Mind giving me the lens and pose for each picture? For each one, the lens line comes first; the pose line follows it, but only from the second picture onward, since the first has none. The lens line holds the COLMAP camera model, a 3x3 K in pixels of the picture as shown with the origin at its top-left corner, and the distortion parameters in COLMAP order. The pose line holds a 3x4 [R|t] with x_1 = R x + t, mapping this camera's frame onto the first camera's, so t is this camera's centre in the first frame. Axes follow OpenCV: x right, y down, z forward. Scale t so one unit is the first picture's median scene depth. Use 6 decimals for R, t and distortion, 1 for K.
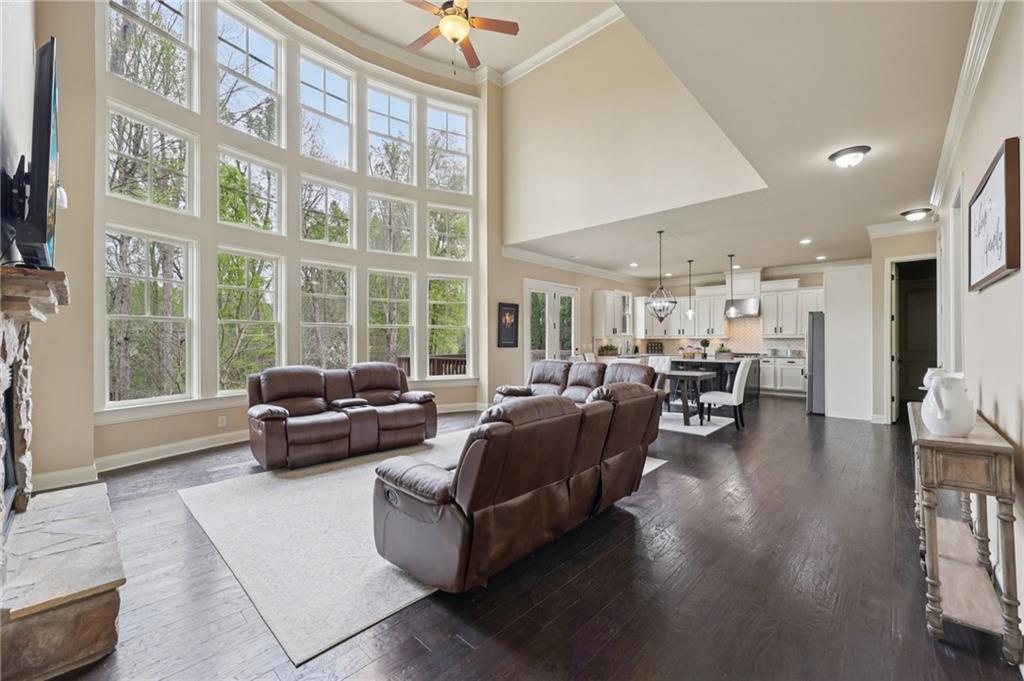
lens RADIAL K [[414.2, 0, 507.4], [0, 414.2, 340.0], [0, 0, 1]] dist [-0.002980, -0.000196]
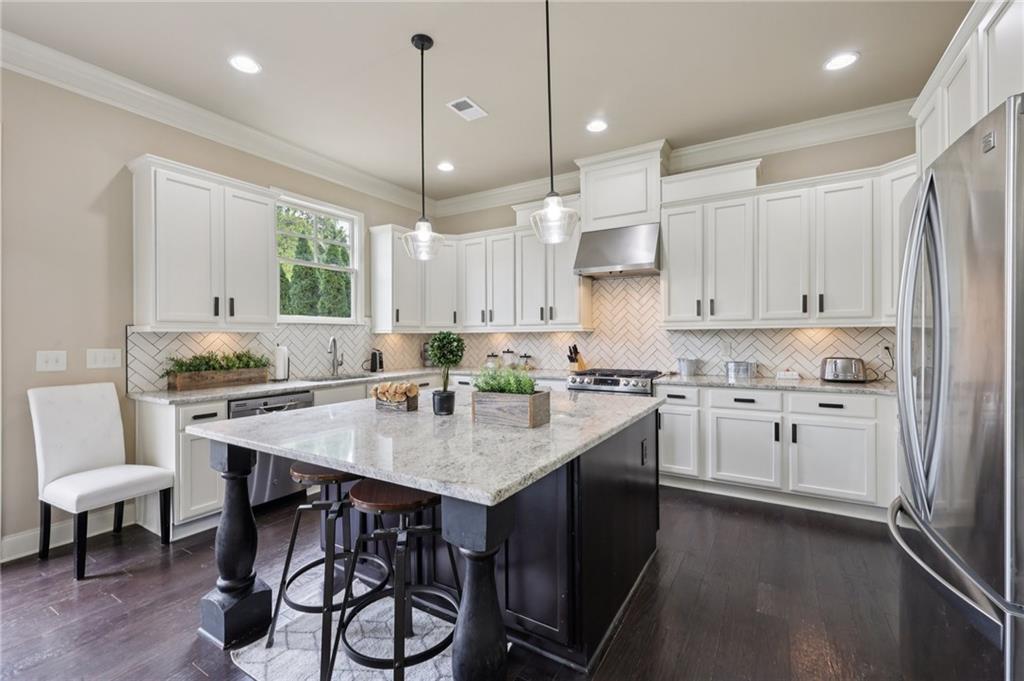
lens RADIAL K [[443.7, 0, 515.5], [0, 443.7, 335.6], [0, 0, 1]] dist [0.004168, 0.000127]
pose [[0.975060, -0.003493, 0.221913, 0.399169], [0.004014, 0.999990, -0.001897, 0.000692], [-0.221904, 0.002740, 0.975065, 0.646843]]
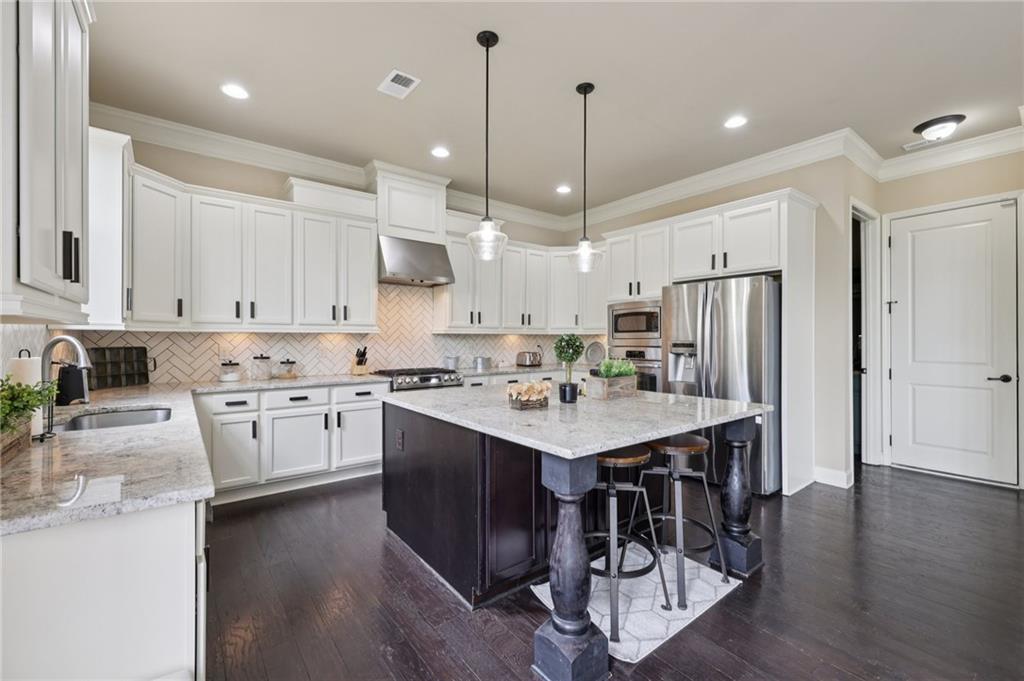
lens RADIAL K [[414.2, 0, 511.4], [0, 414.2, 340.9], [0, 0, 1]] dist [-0.002980, -0.000196]
pose [[0.144967, -0.002662, 0.989433, 0.171817], [-0.001566, 0.999995, 0.002920, 0.001929], [-0.989435, -0.001973, 0.144962, 0.872453]]
